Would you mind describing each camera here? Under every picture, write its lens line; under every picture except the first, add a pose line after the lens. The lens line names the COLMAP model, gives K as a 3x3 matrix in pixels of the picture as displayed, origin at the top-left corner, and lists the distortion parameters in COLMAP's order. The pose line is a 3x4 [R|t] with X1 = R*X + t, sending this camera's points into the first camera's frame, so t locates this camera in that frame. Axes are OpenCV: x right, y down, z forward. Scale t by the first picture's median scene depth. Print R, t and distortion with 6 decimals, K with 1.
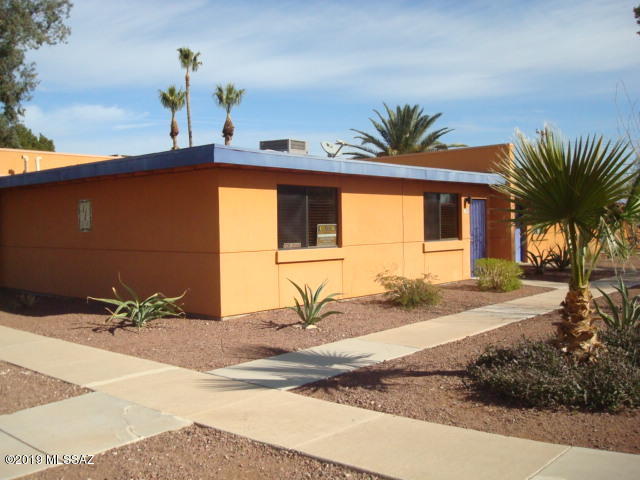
lens RADIAL K [[657.1, 0, 320.0], [0, 657.1, 240.0], [0, 0, 1]] dist [-0.100260, -0.042046]
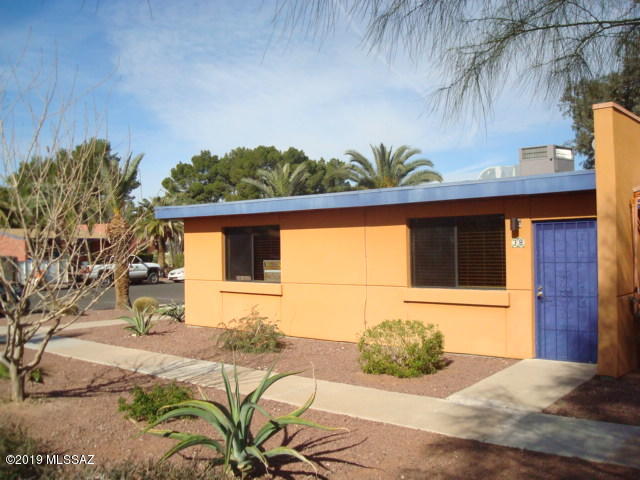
lens RADIAL K [[657.1, 0, 320.0], [0, 657.1, 240.0], [0, 0, 1]] dist [-0.100260, -0.042046]
pose [[0.008851, -0.023046, -0.999695, 1.048931], [-0.031732, 0.999224, -0.023316, -0.034510], [0.999457, 0.031928, 0.008113, 1.052245]]
